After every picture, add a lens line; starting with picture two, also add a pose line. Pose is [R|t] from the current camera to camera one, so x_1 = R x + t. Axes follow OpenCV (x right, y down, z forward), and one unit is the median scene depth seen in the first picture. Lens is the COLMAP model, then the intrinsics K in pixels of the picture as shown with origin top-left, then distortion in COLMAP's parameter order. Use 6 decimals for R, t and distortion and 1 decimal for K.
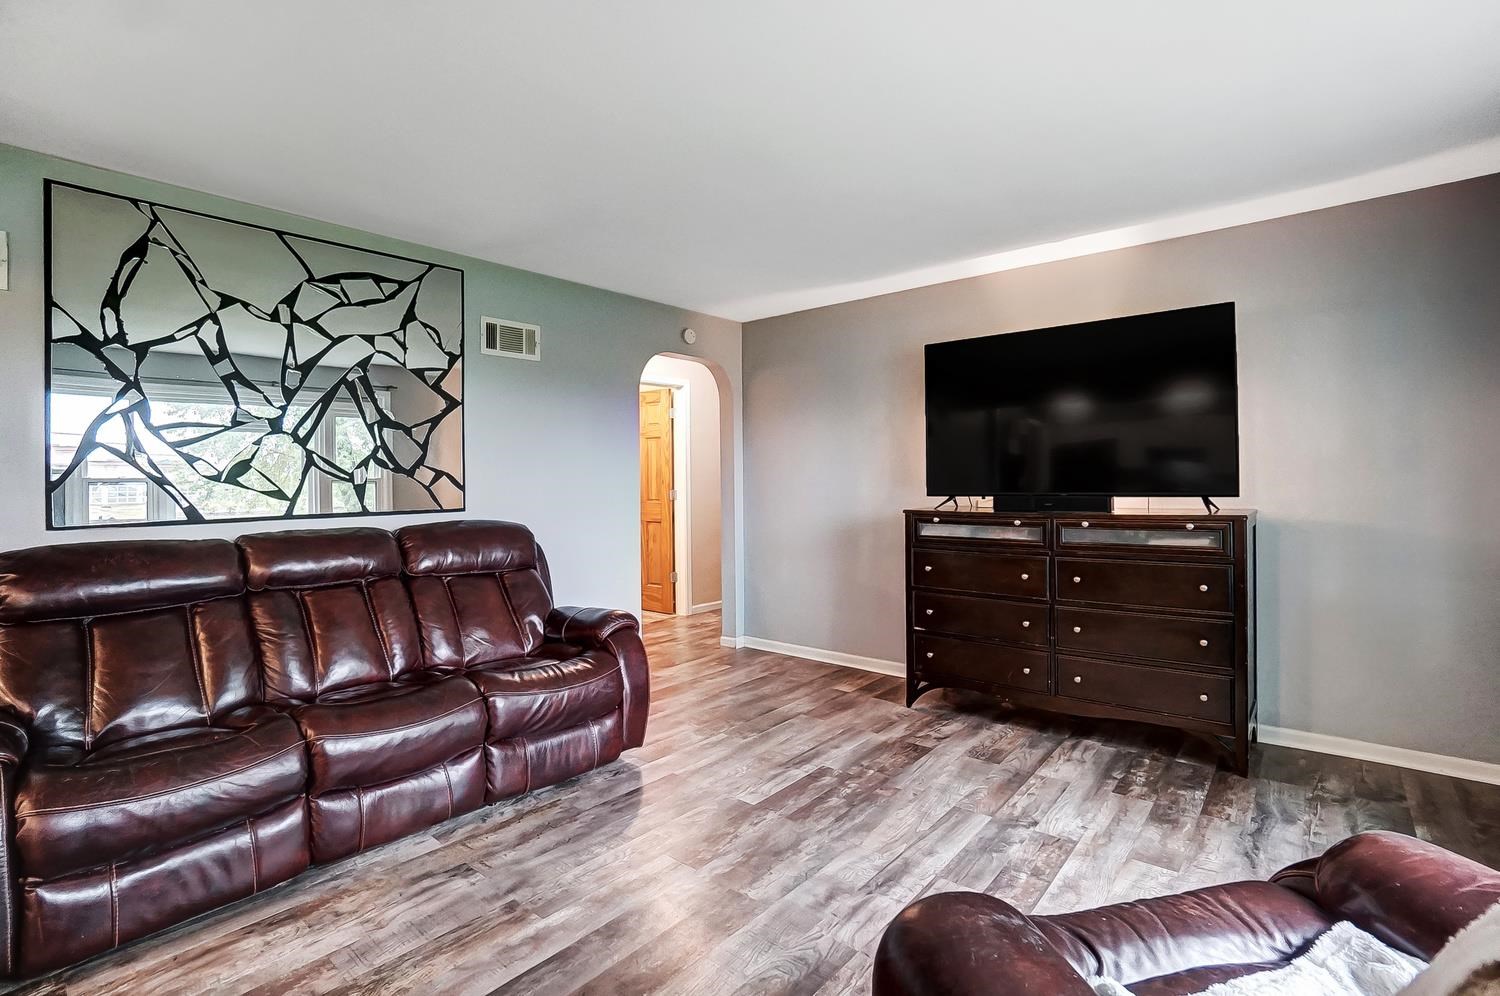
lens RADIAL K [[694.2, 0, 768.4], [0, 694.2, 477.2], [0, 0, 1]] dist [-0.069223, 0.026568]
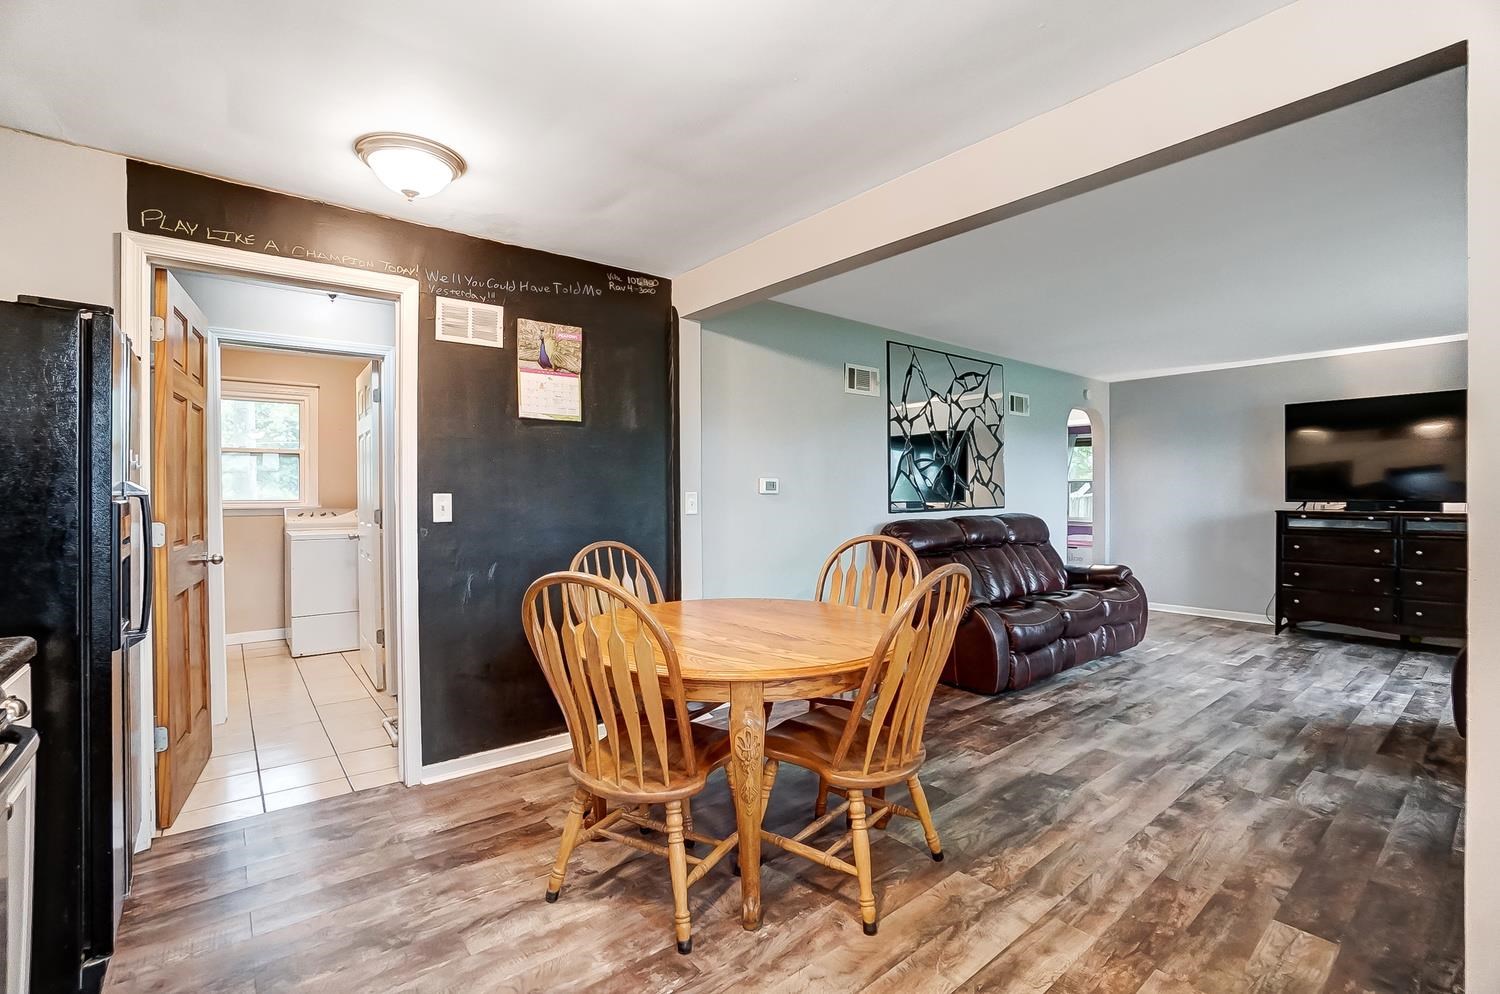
lens RADIAL K [[671.7, 0, 760.9], [0, 671.7, 499.5], [0, 0, 1]] dist [-0.064920, 0.024686]
pose [[0.981109, 0.007469, -0.193310, -0.814477], [-0.004774, 0.999885, 0.014405, 0.008177], [0.193395, -0.013210, 0.981032, -0.831949]]
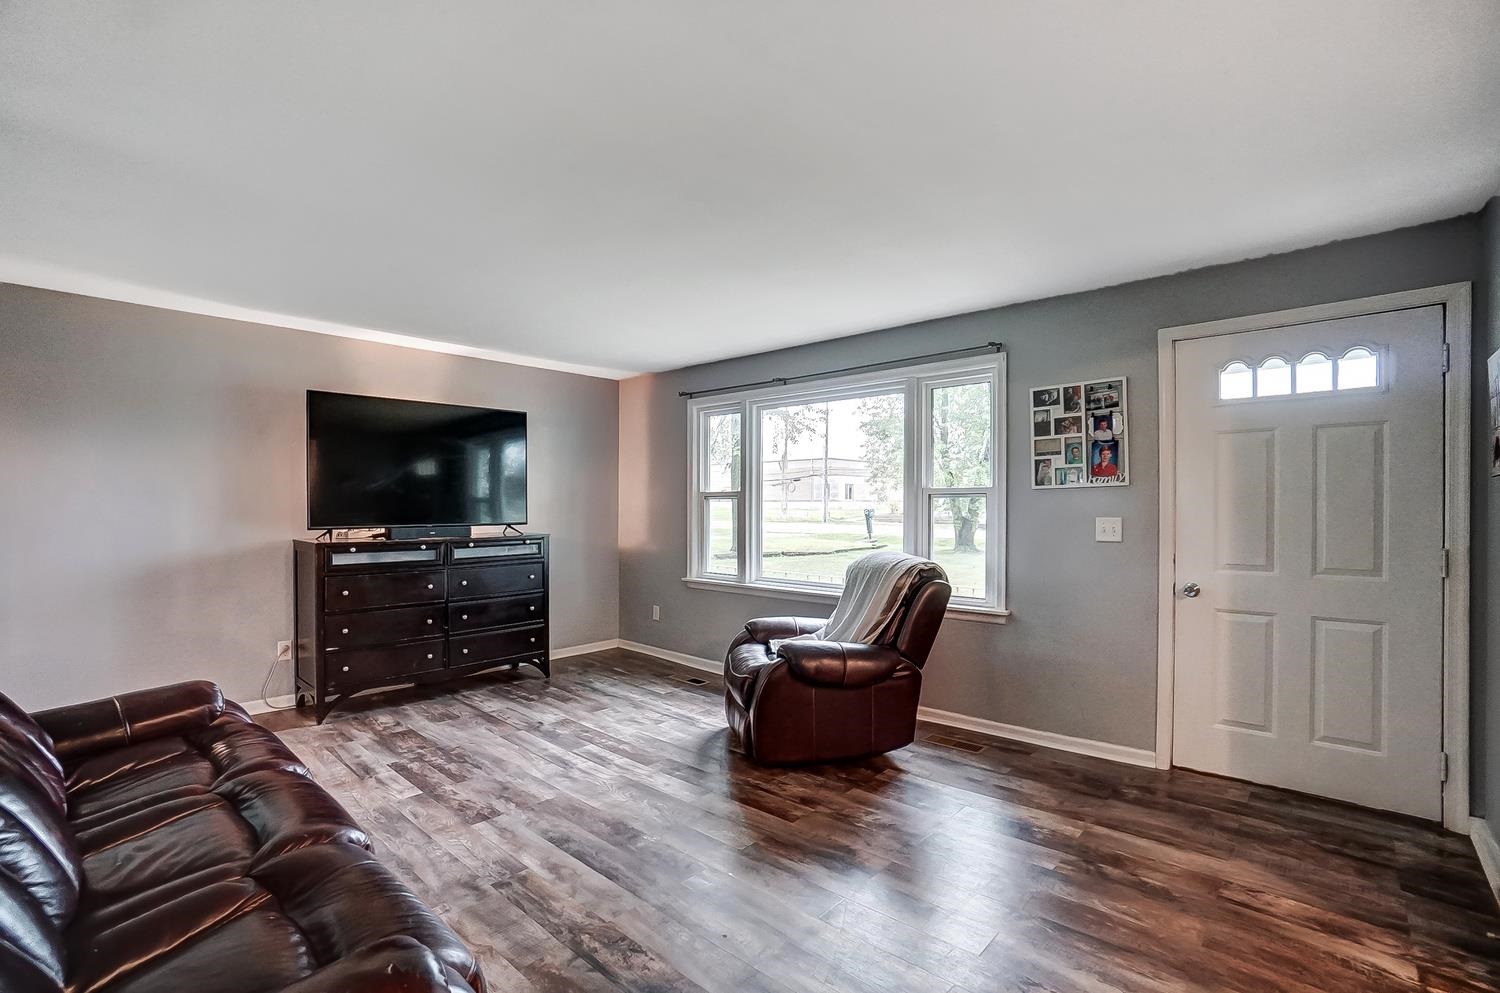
lens RADIAL K [[672.5, 0, 739.4], [0, 672.5, 494.5], [0, 0, 1]] dist [-0.063623, 0.024503]
pose [[0.053313, 0.028073, 0.998183, -0.969555], [-0.003524, 0.999604, -0.027924, -0.002069], [-0.998572, -0.002029, 0.053391, 0.342943]]
